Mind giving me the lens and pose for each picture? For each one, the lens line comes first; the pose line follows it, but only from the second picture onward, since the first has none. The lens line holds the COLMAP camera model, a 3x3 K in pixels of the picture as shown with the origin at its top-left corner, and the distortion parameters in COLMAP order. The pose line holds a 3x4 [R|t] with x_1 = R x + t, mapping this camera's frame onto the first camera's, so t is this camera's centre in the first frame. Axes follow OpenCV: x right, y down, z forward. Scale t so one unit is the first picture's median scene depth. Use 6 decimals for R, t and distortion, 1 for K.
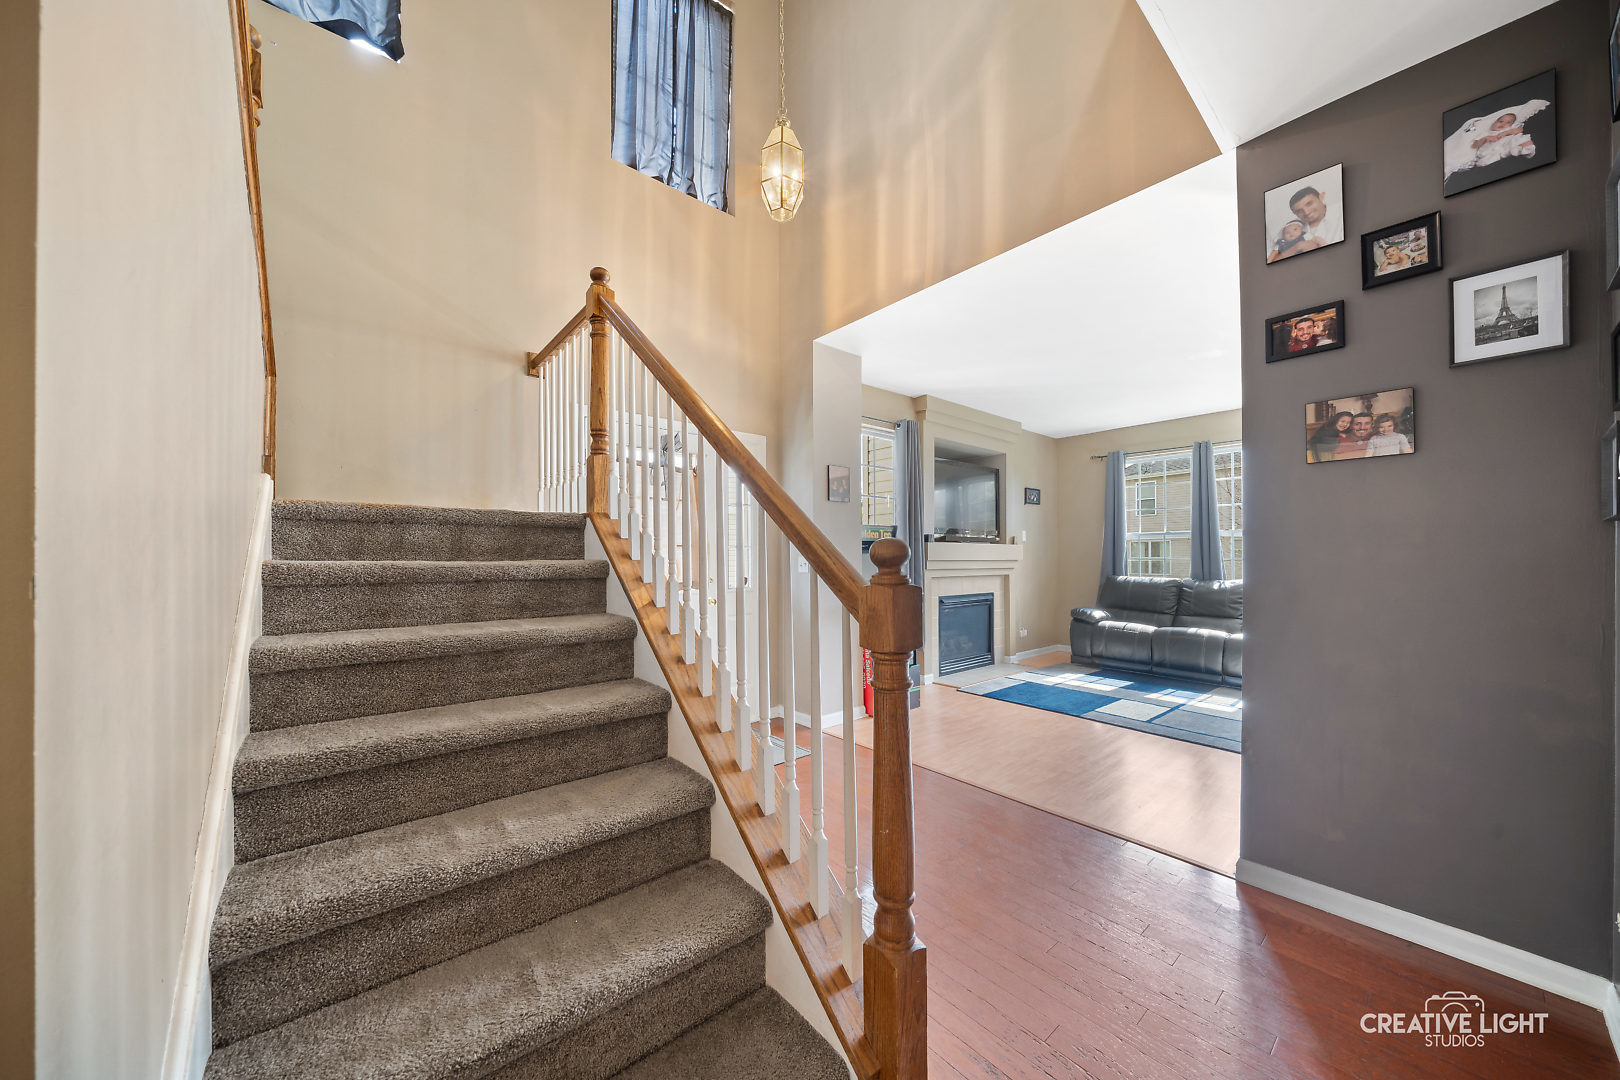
lens RADIAL K [[561.4, 0, 813.0], [0, 561.4, 555.5], [0, 0, 1]] dist [0.000122, 0.000002]
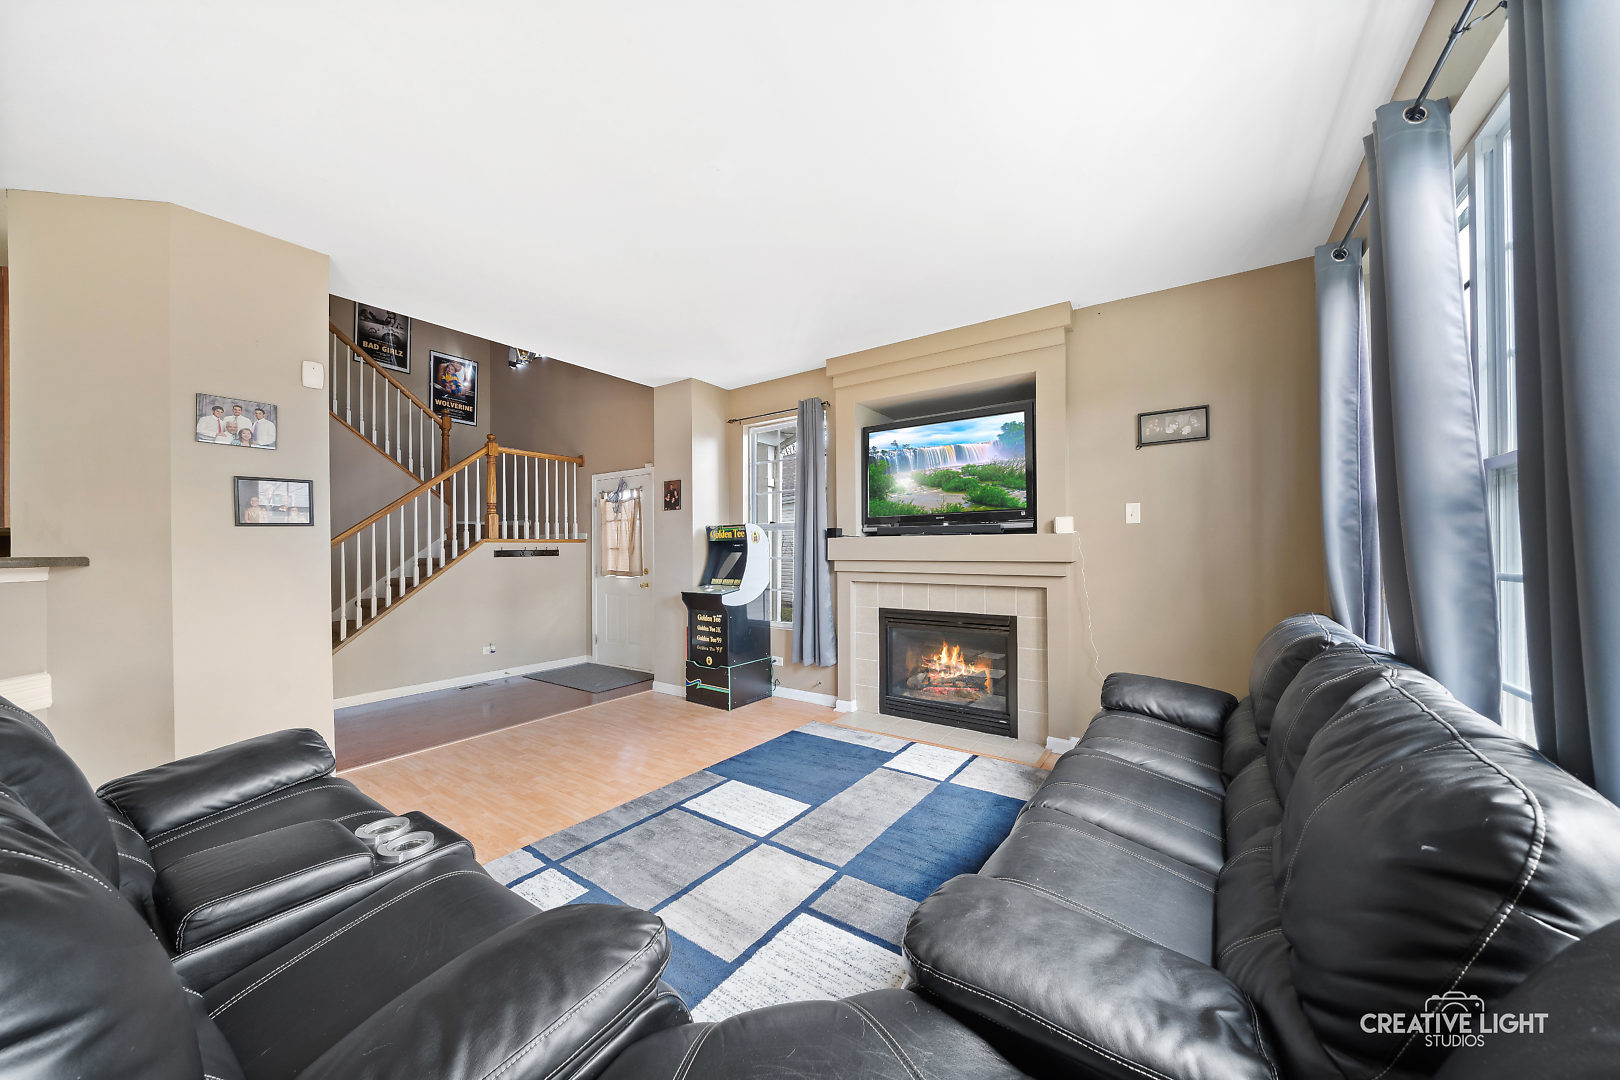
lens RADIAL K [[561.4, 0, 813.0], [0, 561.4, 555.5], [0, 0, 1]] dist [0.000122, 0.000002]
pose [[0.253470, 0.003338, -0.967337, 1.160256], [0.007533, 0.999957, 0.005424, -0.002836], [0.967314, -0.008662, 0.253434, 0.896431]]
